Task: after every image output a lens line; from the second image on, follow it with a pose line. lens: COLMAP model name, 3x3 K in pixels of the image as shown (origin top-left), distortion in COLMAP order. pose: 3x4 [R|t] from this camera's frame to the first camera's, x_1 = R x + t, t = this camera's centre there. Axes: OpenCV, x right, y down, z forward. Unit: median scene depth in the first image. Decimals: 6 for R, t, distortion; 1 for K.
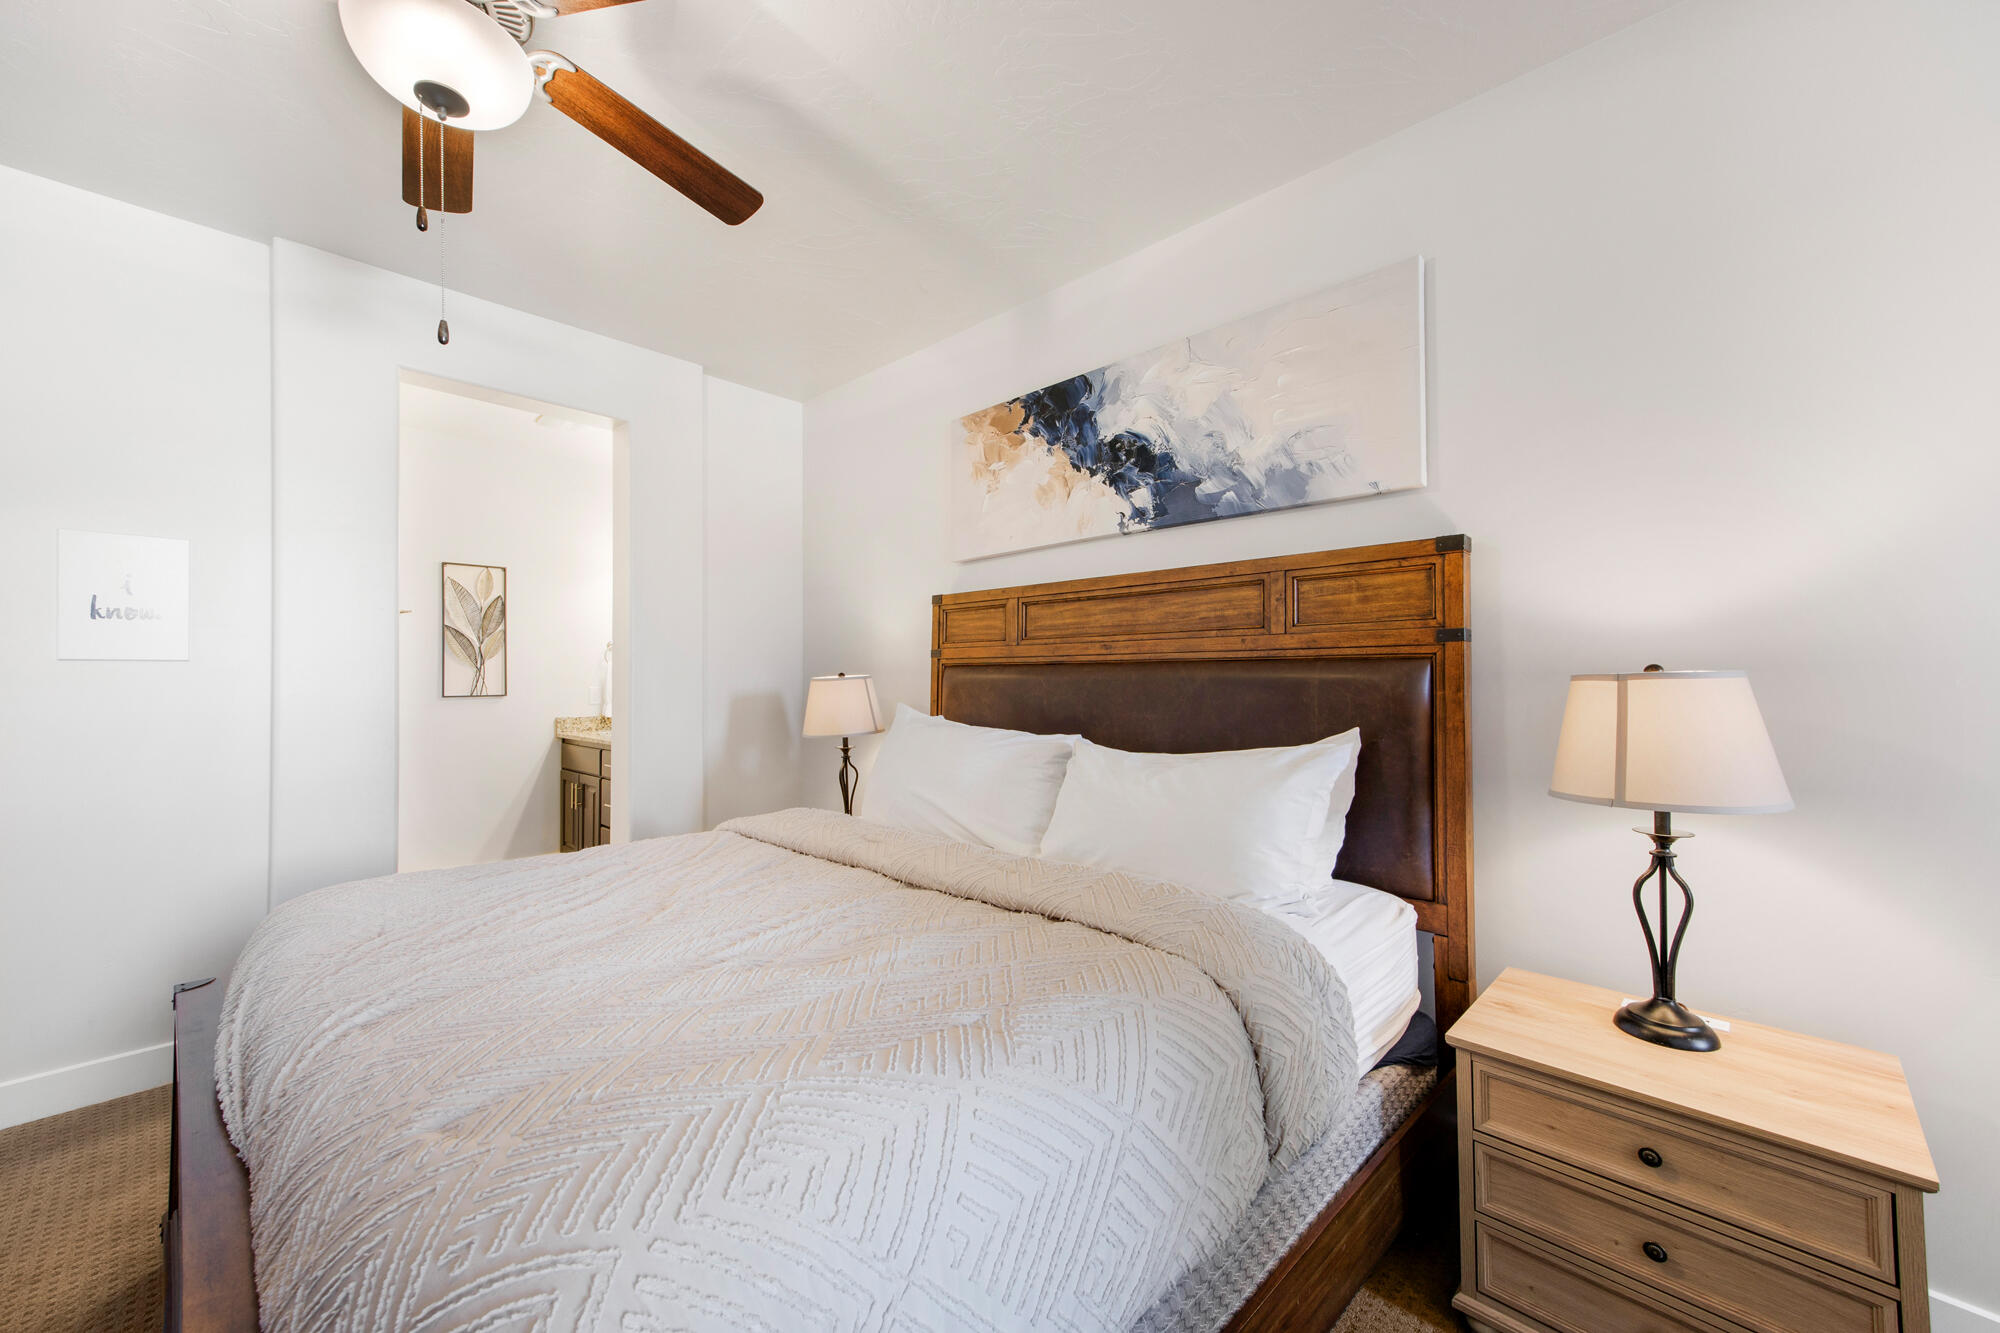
lens RADIAL K [[759.2, 0, 1050.6], [0, 759.2, 673.3], [0, 0, 1]] dist [-0.001862, 0.000277]
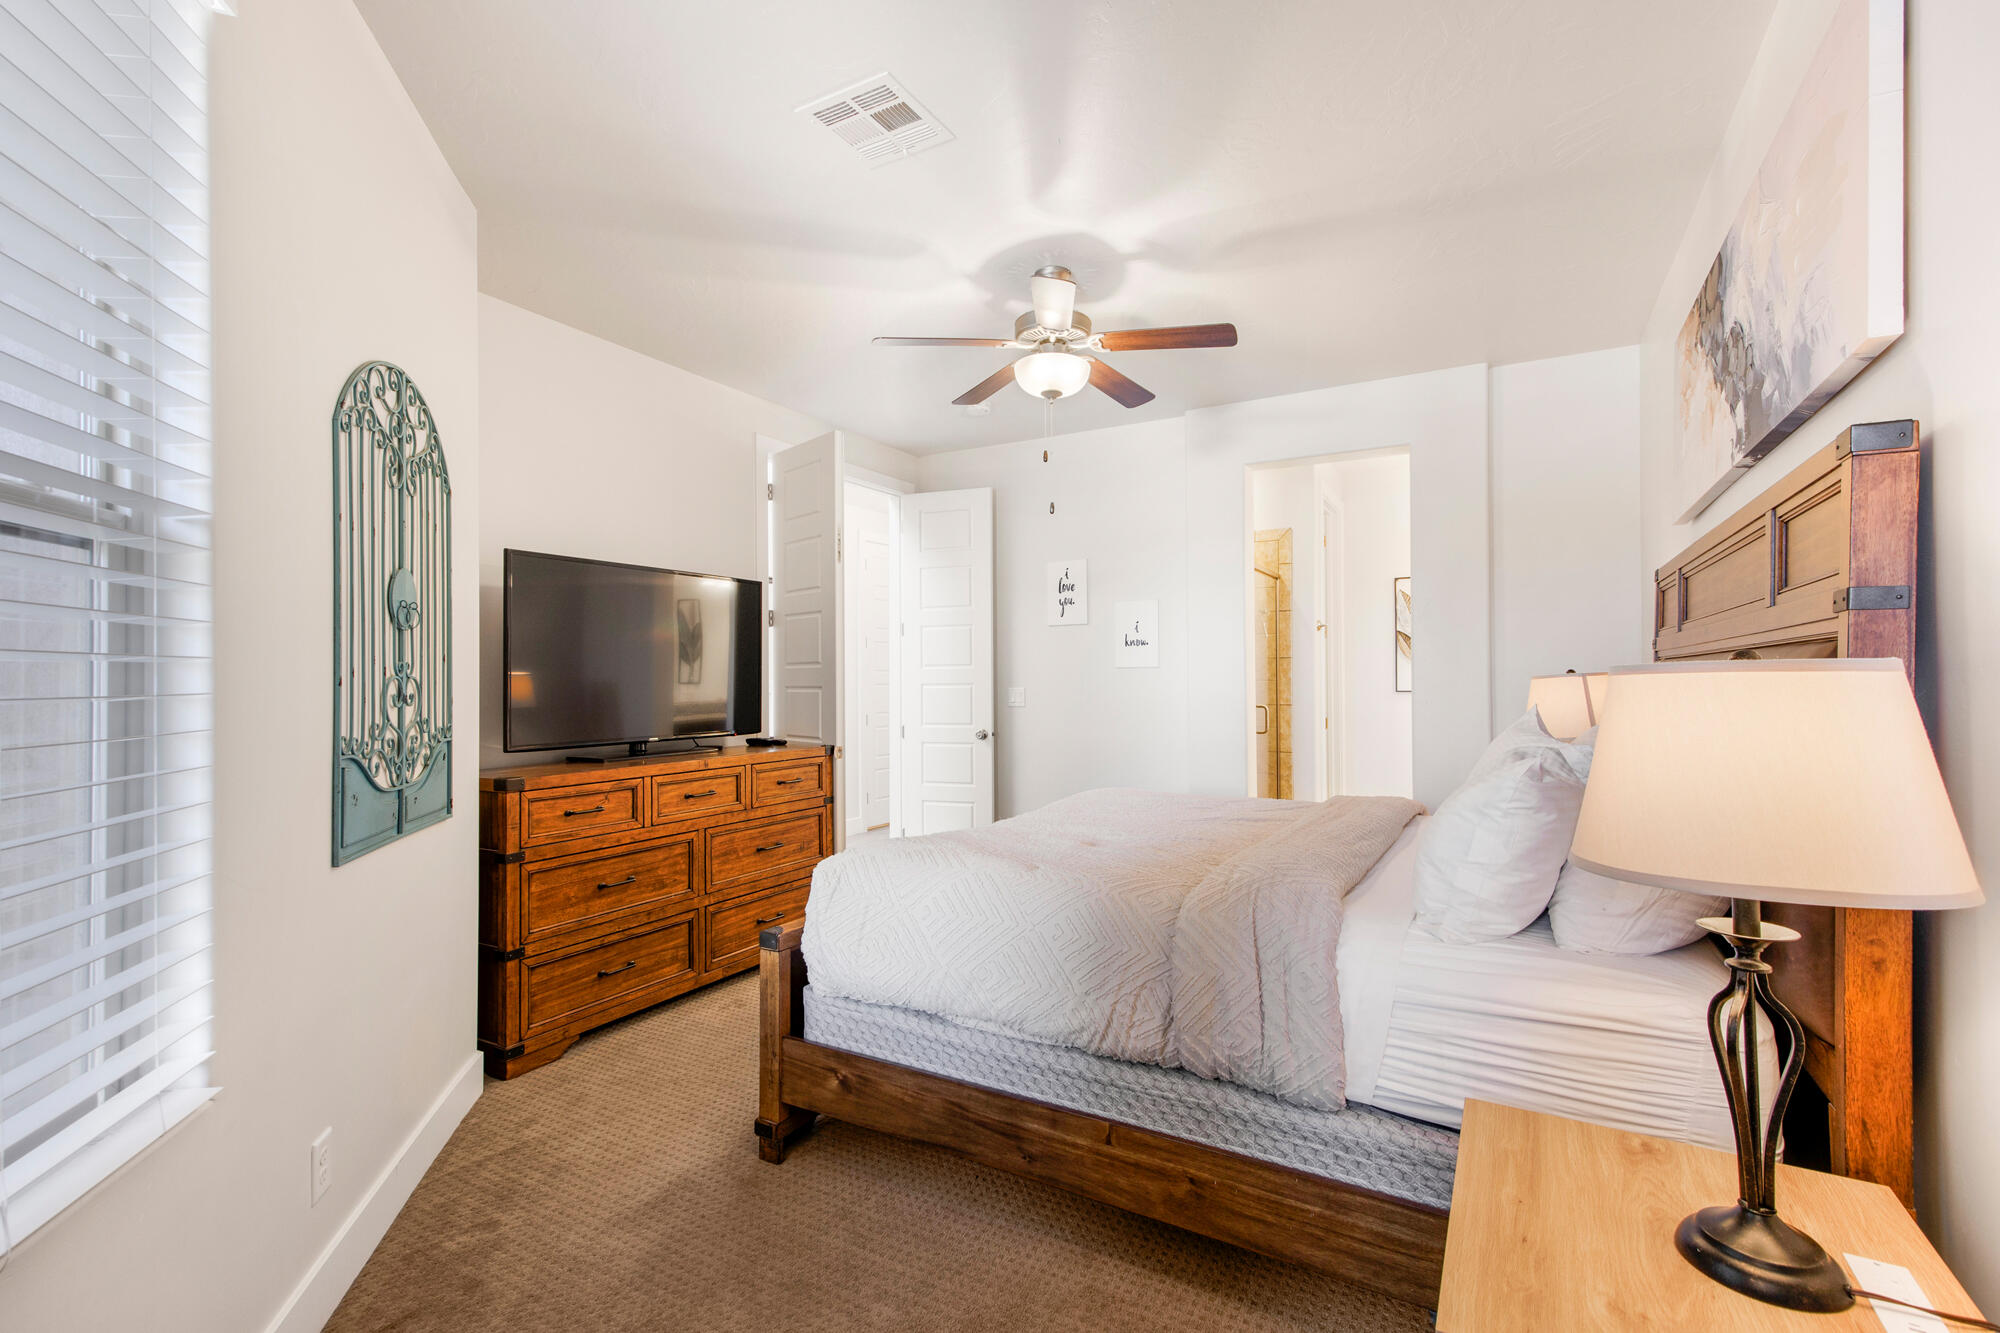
lens RADIAL K [[906.4, 0, 995.7], [0, 906.4, 670.0], [0, 0, 1]] dist [-0.043577, 0.003543]
pose [[0.211544, -0.008776, -0.977329, 0.424035], [0.010815, 0.999919, -0.006638, 0.000343], [0.977309, -0.009165, 0.211622, 0.089878]]
